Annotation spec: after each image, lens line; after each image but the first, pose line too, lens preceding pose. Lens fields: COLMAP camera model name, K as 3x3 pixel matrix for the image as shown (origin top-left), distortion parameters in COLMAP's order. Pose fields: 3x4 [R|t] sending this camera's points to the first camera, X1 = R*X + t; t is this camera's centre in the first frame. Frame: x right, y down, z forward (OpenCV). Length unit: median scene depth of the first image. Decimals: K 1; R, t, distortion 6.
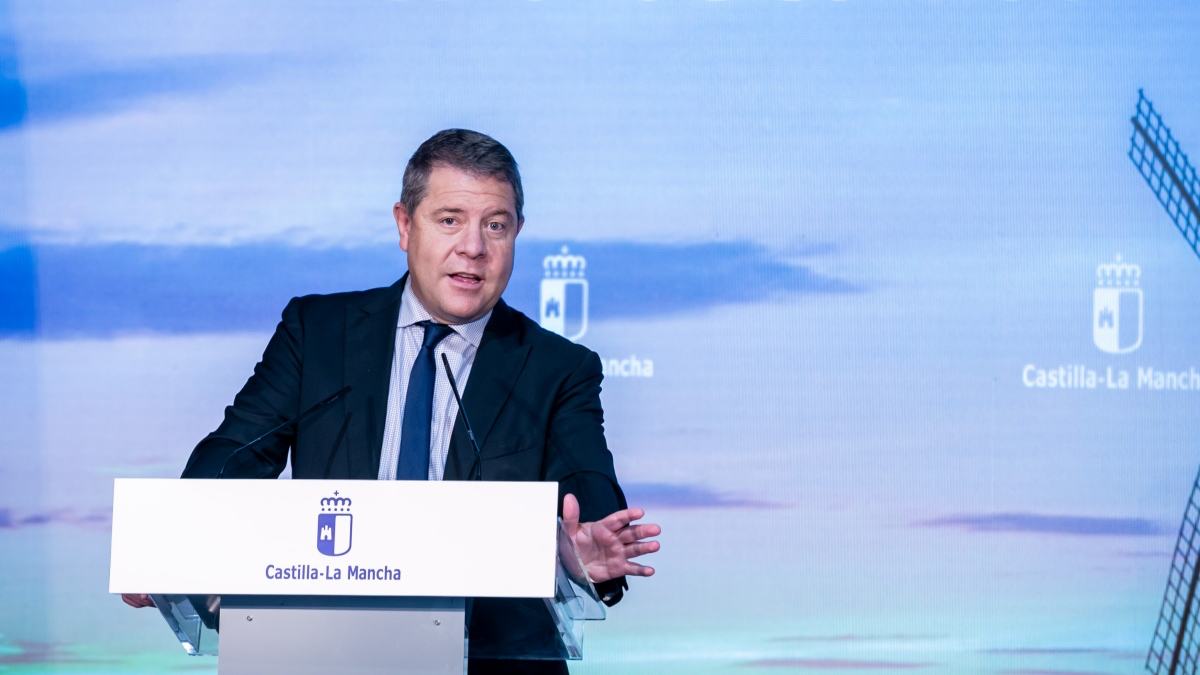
lens RADIAL K [[6632.3, 0, 599.8], [0, 6632.3, 290.7], [0, 0, 1]] dist [1.844257, -5.012522]
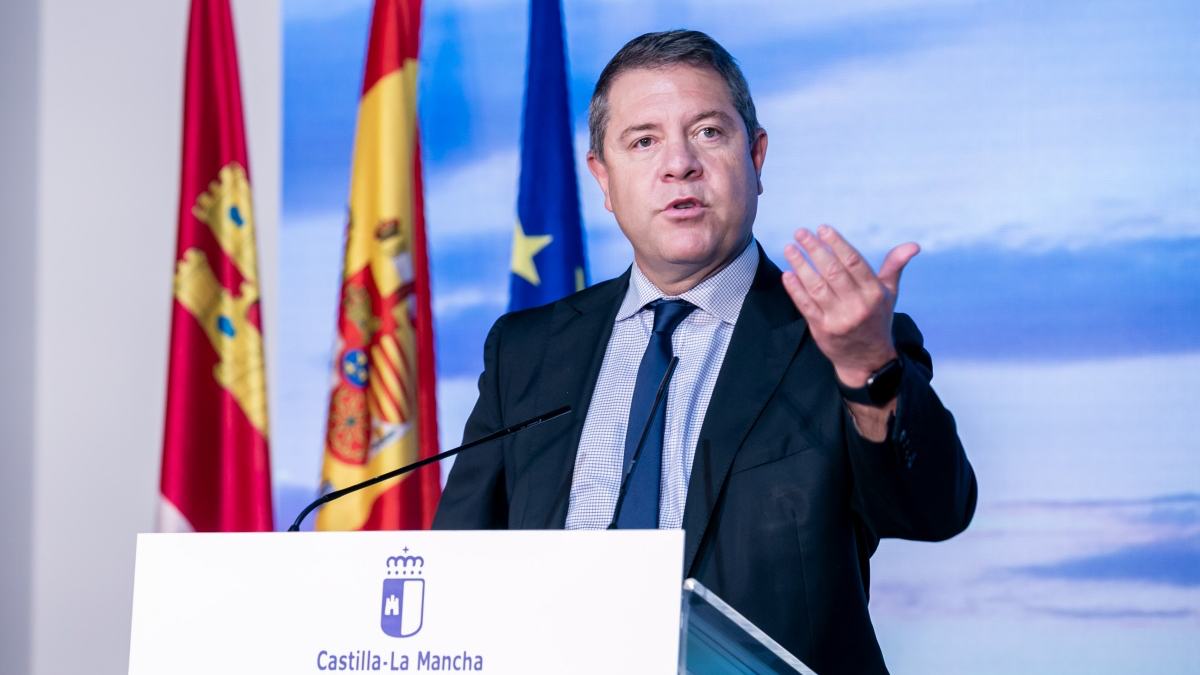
lens RADIAL K [[6632.3, 0, 599.8], [0, 6632.3, 290.7], [0, 0, 1]] dist [1.844257, -5.012522]
pose [[0.946736, -0.026987, -0.320877, 0.162779], [0.021265, 0.999546, -0.021323, 0.014105], [0.321307, 0.013364, 0.946881, 0.253080]]
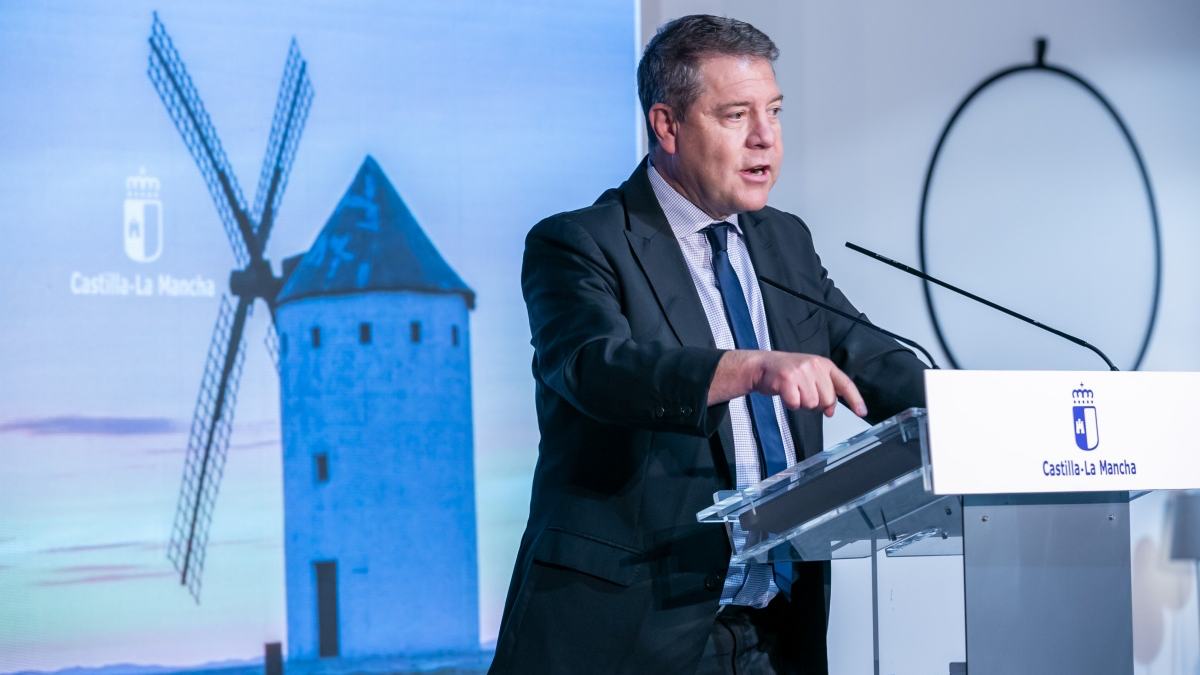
lens RADIAL K [[4638.5, 0, 600.0], [0, 4638.5, 337.5], [0, 0, 1]] dist [0.228796, 3.843099]
pose [[0.573584, -0.003427, 0.819140, -0.479131], [-0.007187, 0.999932, 0.009216, 0.013958], [-0.819116, -0.011173, 0.573520, 0.522439]]
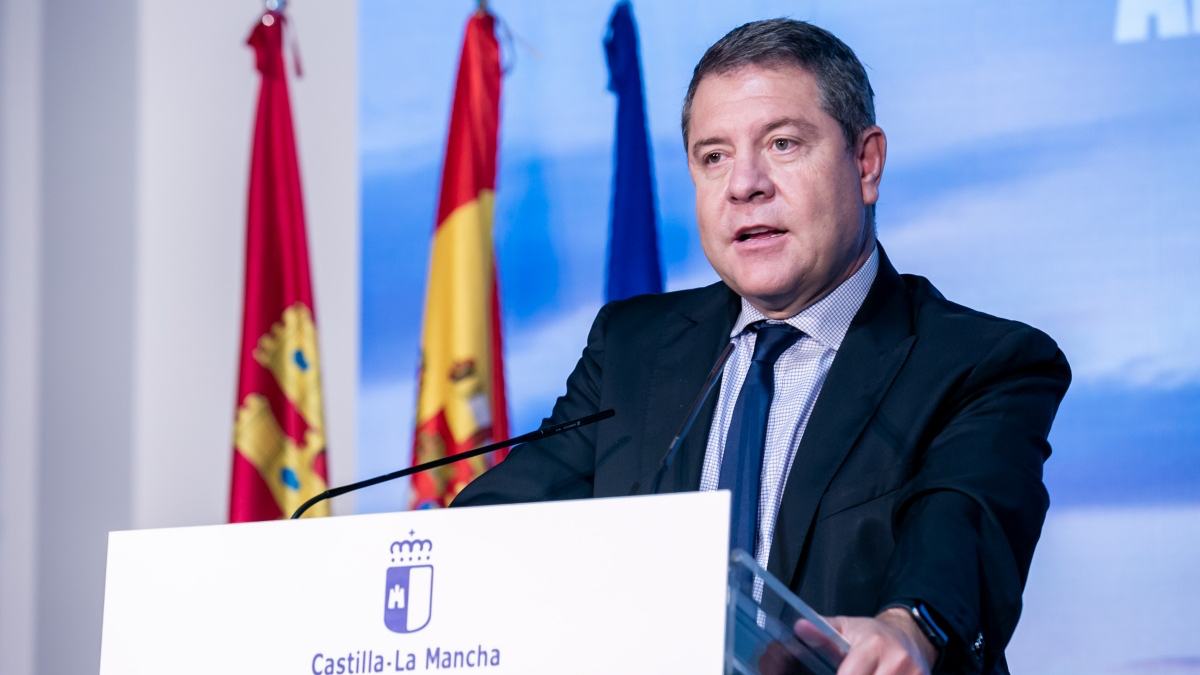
lens RADIAL K [[6227.3, 0, 600.0], [0, 6227.3, 337.5], [0, 0, 1]] dist [1.414205, 1.667489]
pose [[0.935604, -0.063266, -0.347335, 0.138208], [0.031115, 0.994761, -0.097379, 0.053504], [0.351676, 0.080301, 0.932671, 0.358635]]
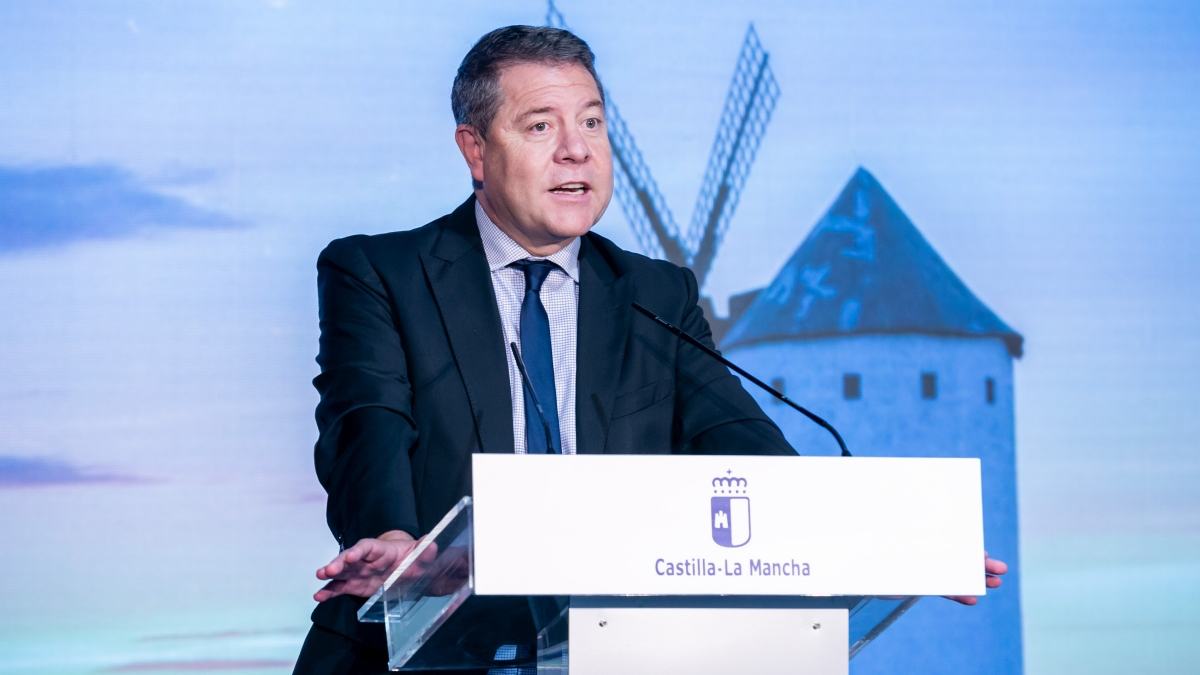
lens RADIAL K [[7211.0, 0, 600.0], [0, 7211.0, 337.5], [0, 0, 1]] dist [1.832156, -1.180788]
pose [[0.863670, 0.000181, 0.504058, -0.390321], [-0.008242, 0.999871, 0.013762, 0.001143], [-0.503990, -0.016040, 0.863560, 0.180313]]
